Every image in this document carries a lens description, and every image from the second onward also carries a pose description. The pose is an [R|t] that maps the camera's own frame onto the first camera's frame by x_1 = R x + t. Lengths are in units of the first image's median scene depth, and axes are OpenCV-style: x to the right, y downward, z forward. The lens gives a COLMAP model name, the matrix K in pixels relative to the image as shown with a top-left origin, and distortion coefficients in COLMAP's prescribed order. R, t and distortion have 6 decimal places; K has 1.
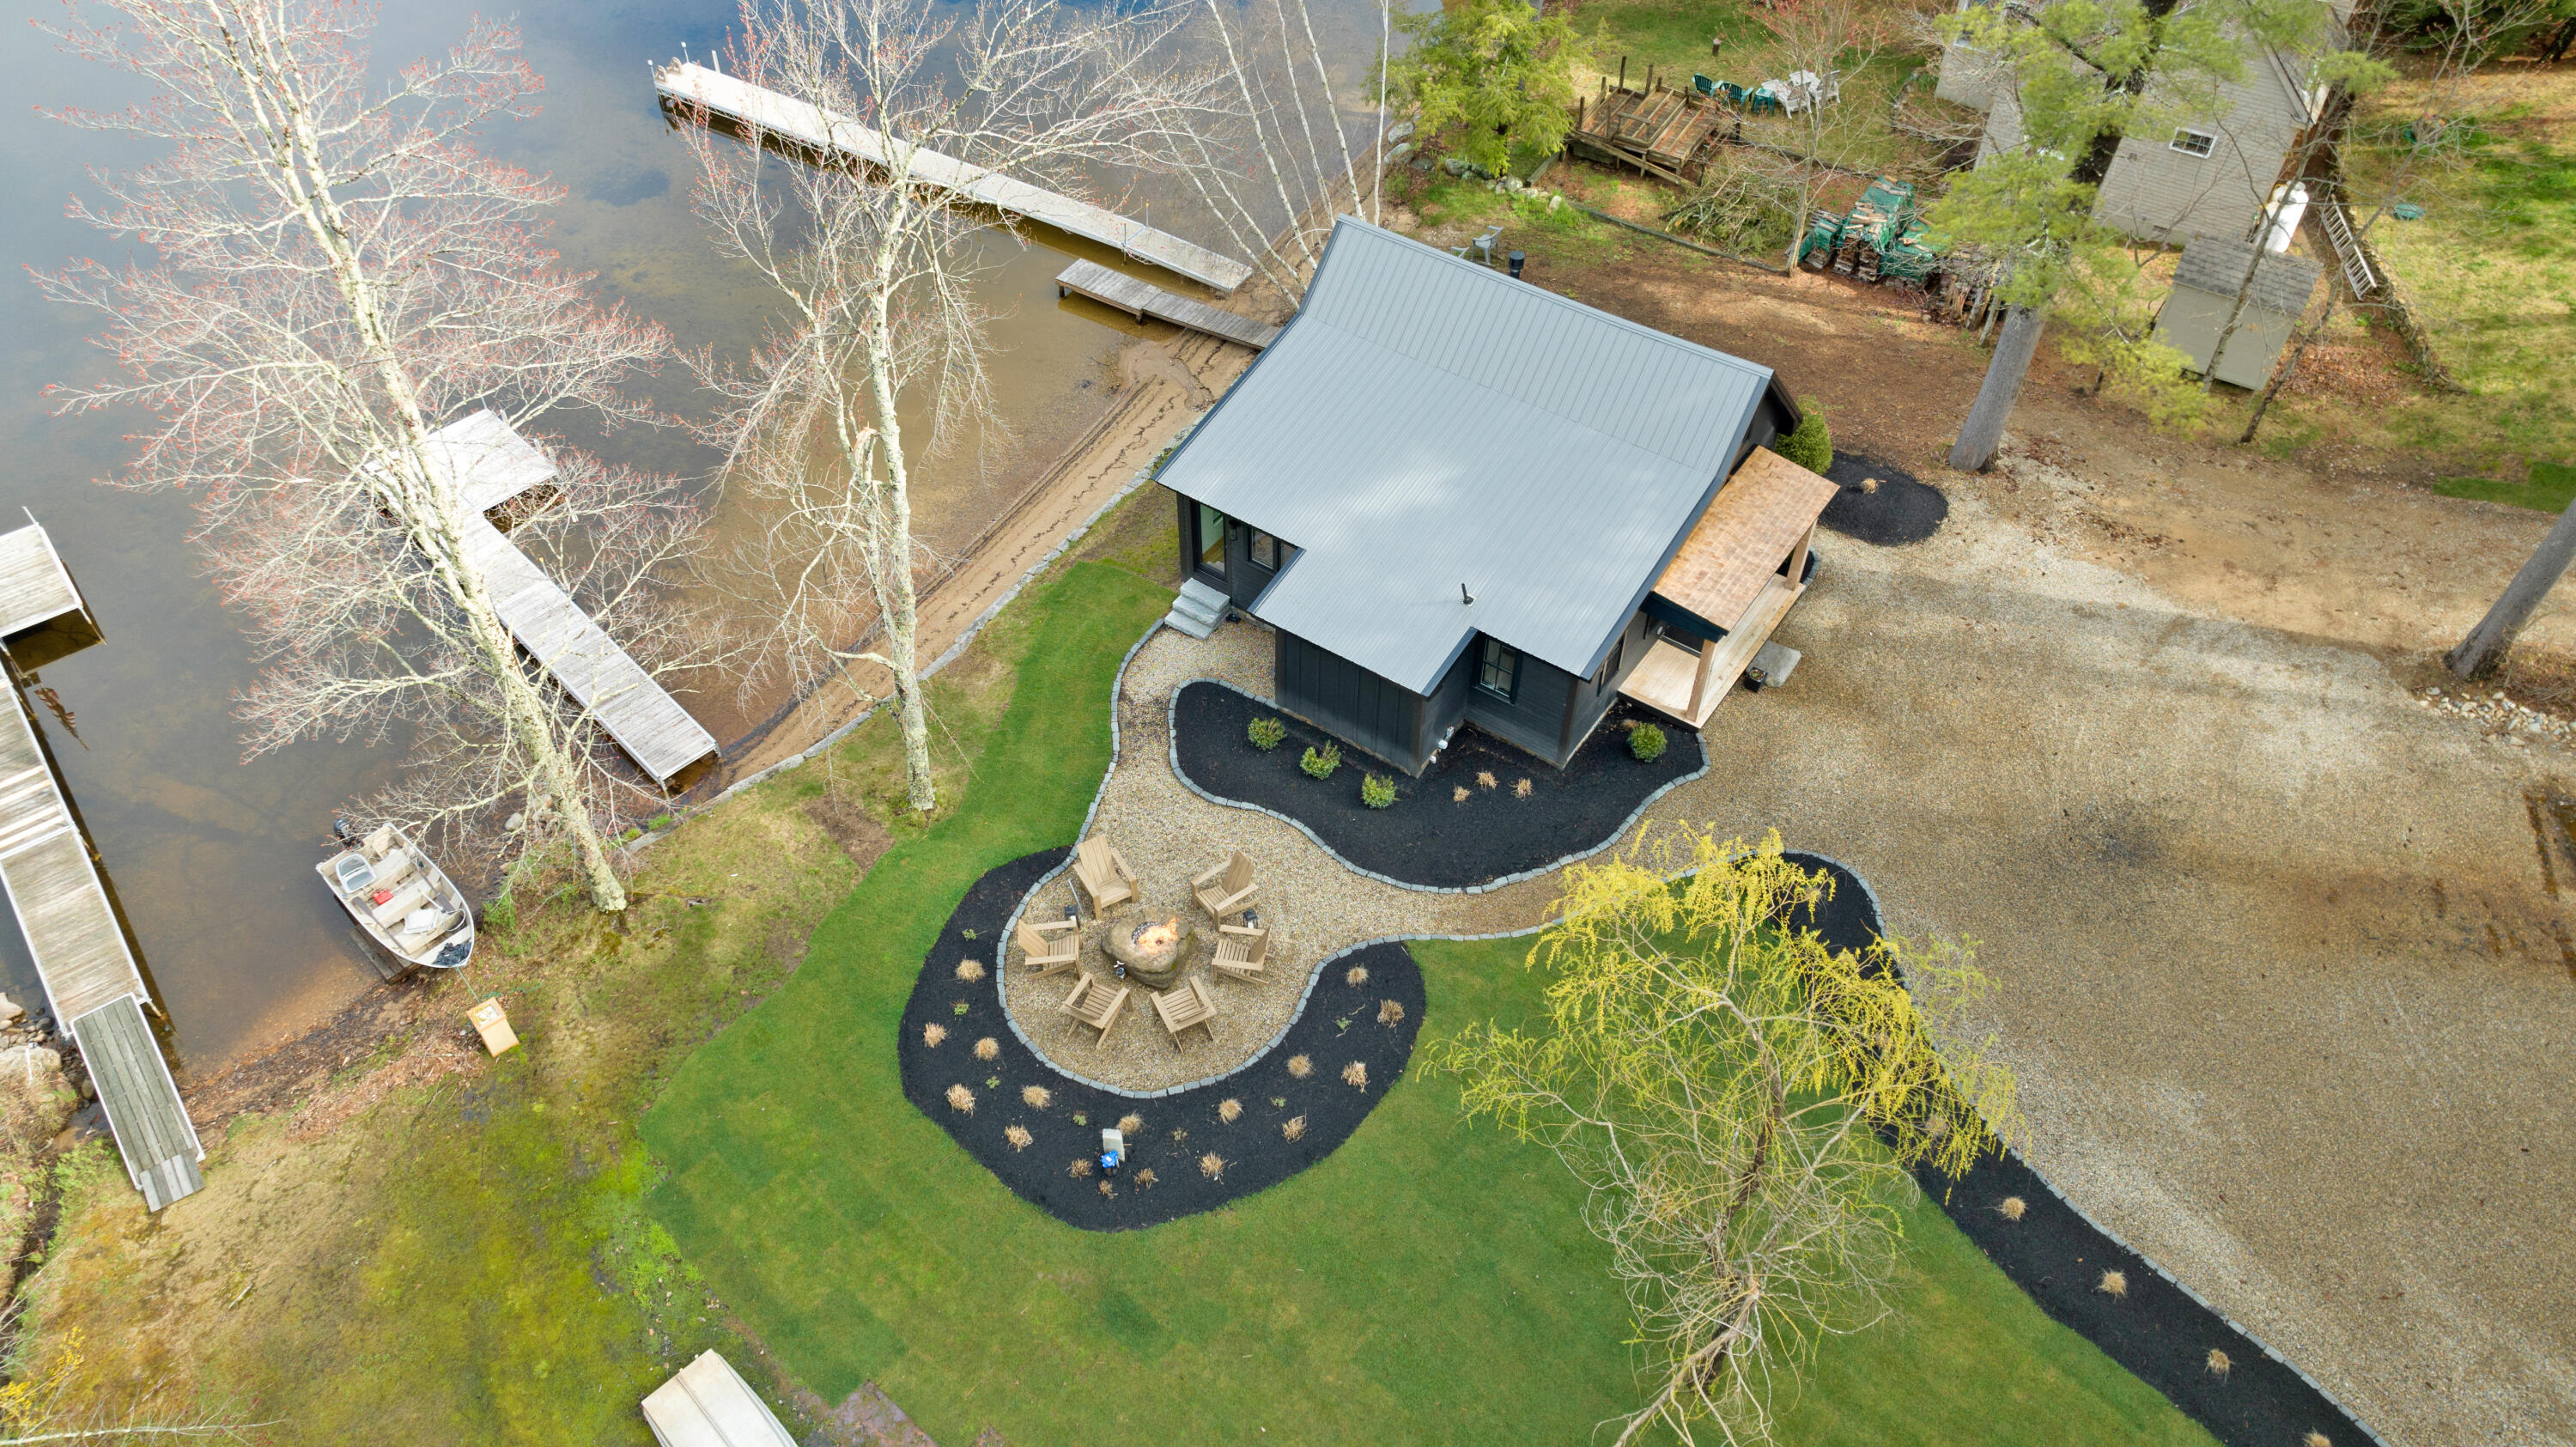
lens RADIAL K [[1819.1, 0, 1291.0], [0, 1819.1, 729.2], [0, 0, 1]] dist [-0.037675, 0.039423]
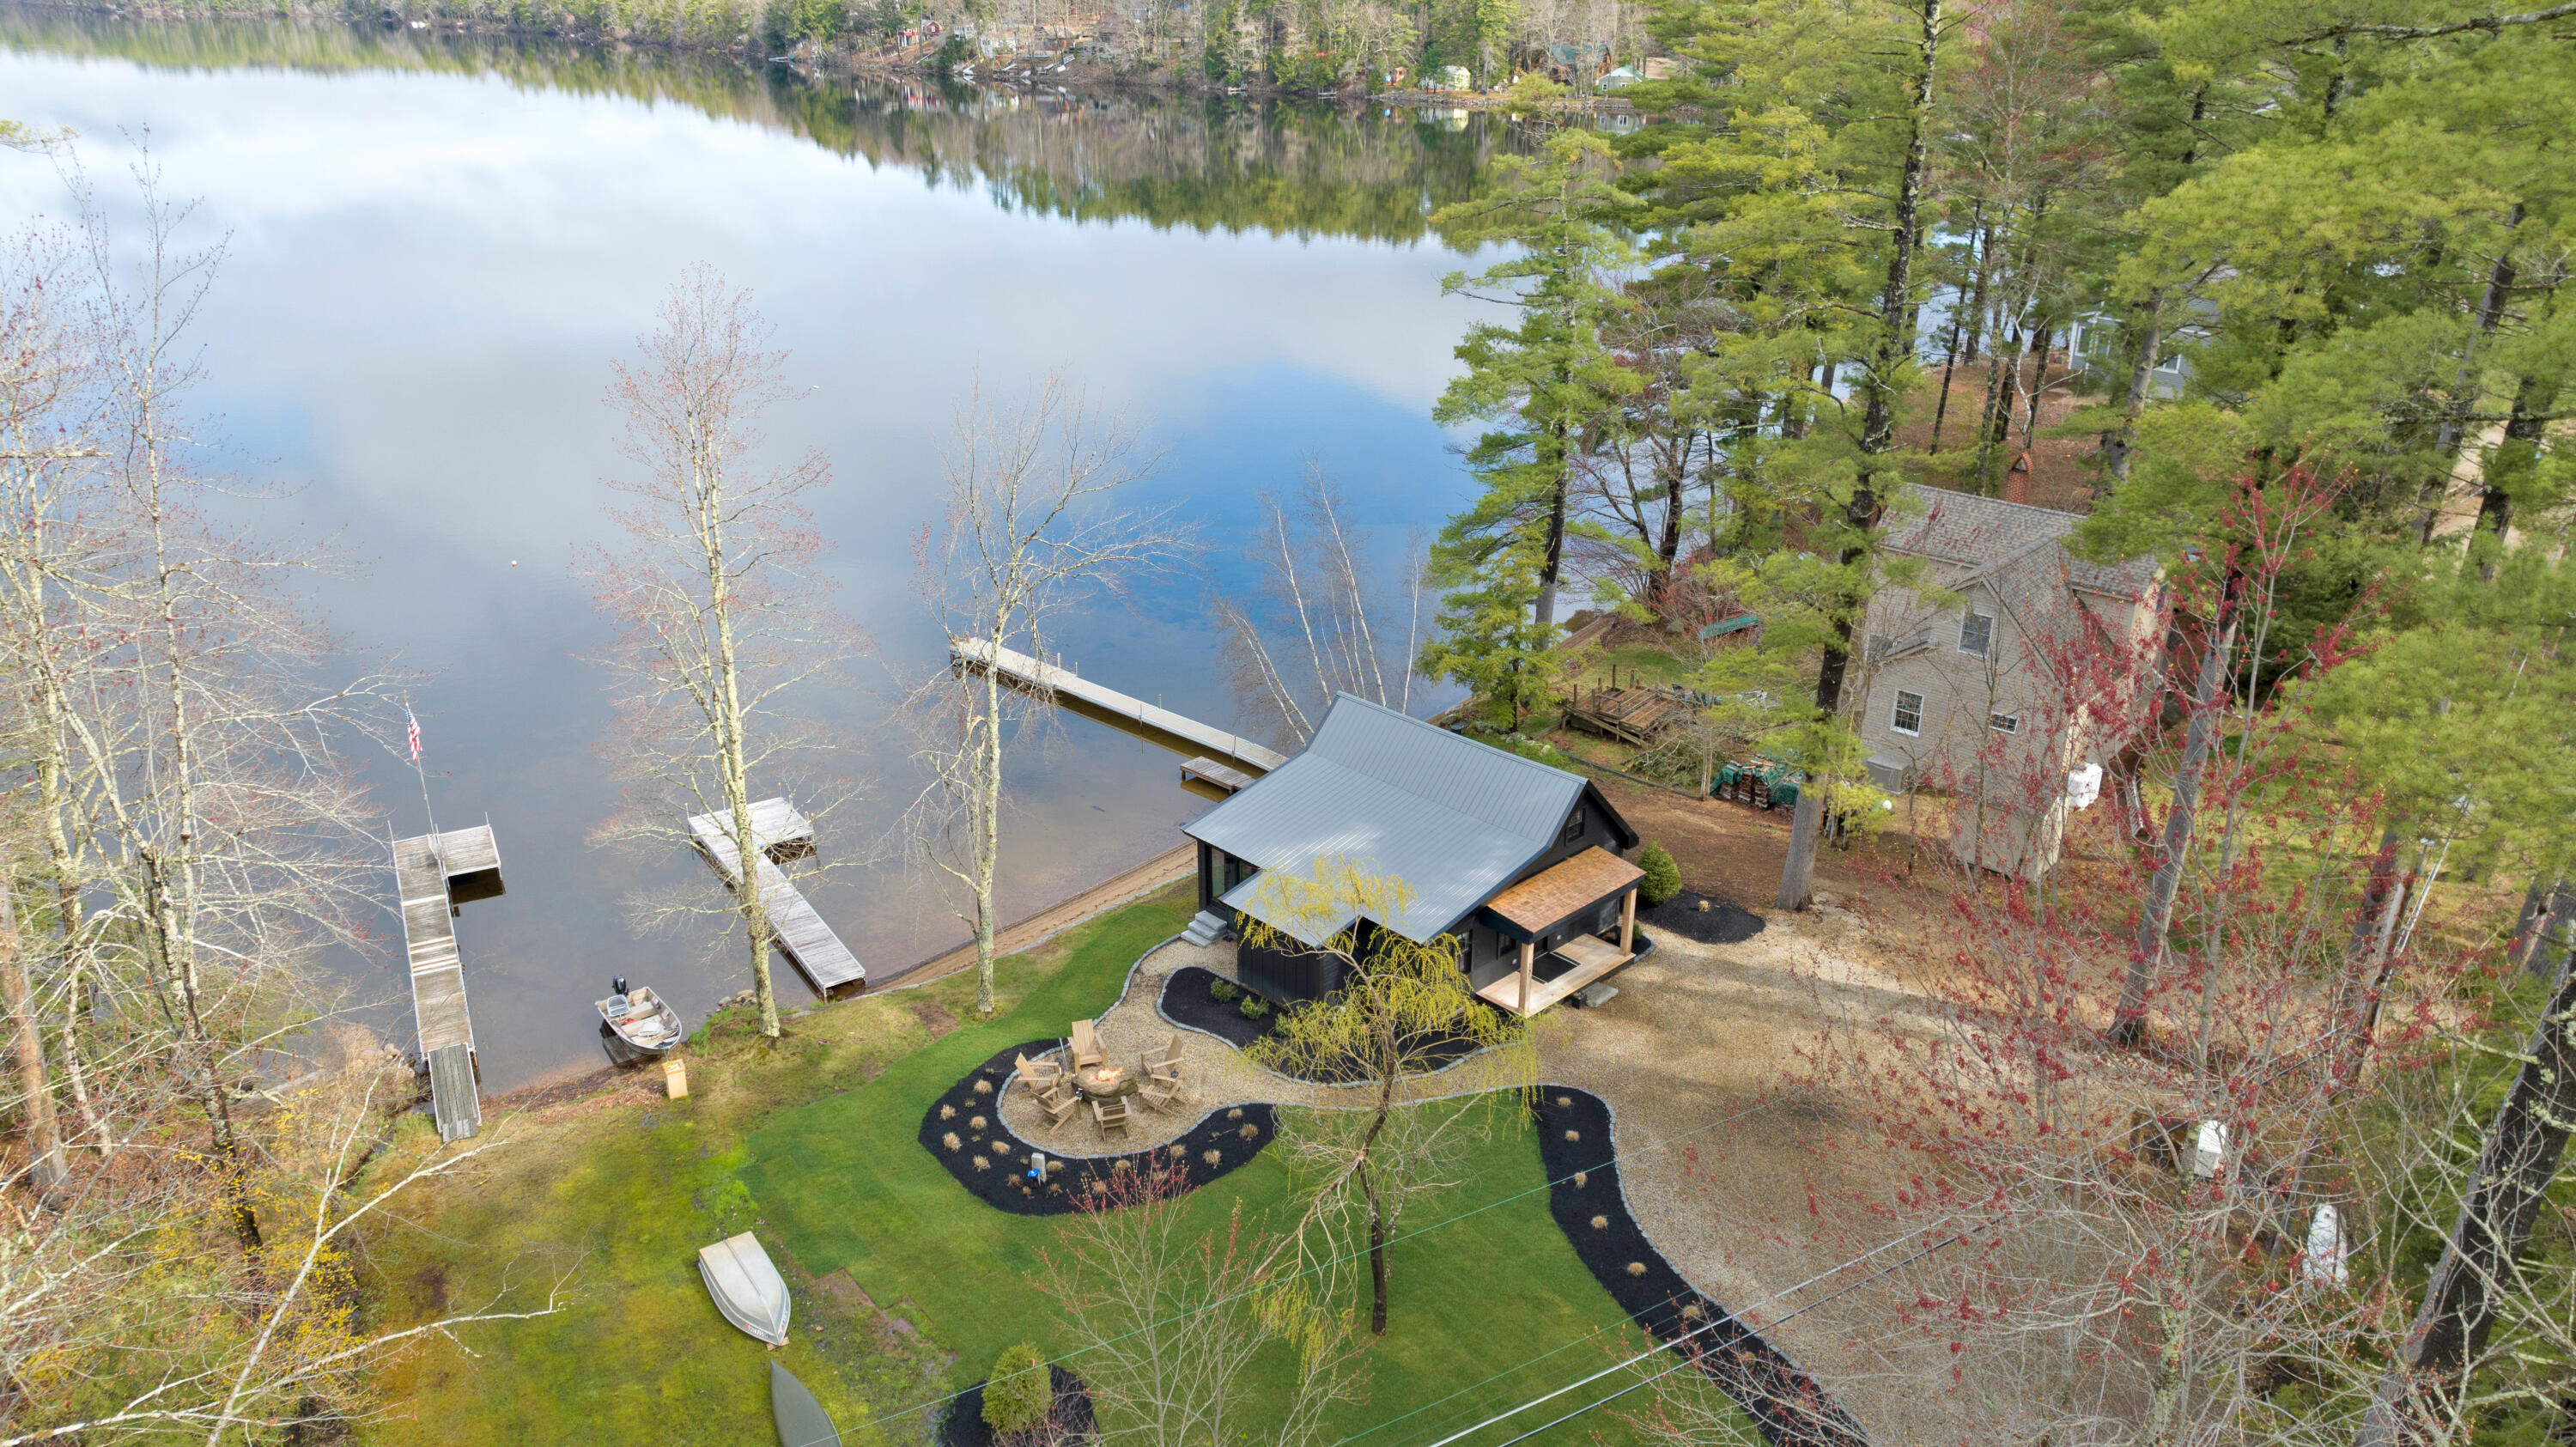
lens RADIAL K [[1819.1, 0, 1287.2], [0, 1819.1, 716.5], [0, 0, 1]] dist [-0.037675, 0.039423]
pose [[0.980592, 0.071284, -0.182644, 0.283494], [-0.141536, 0.902015, -0.407844, 0.386179], [0.135675, 0.425779, 0.894597, -0.376093]]
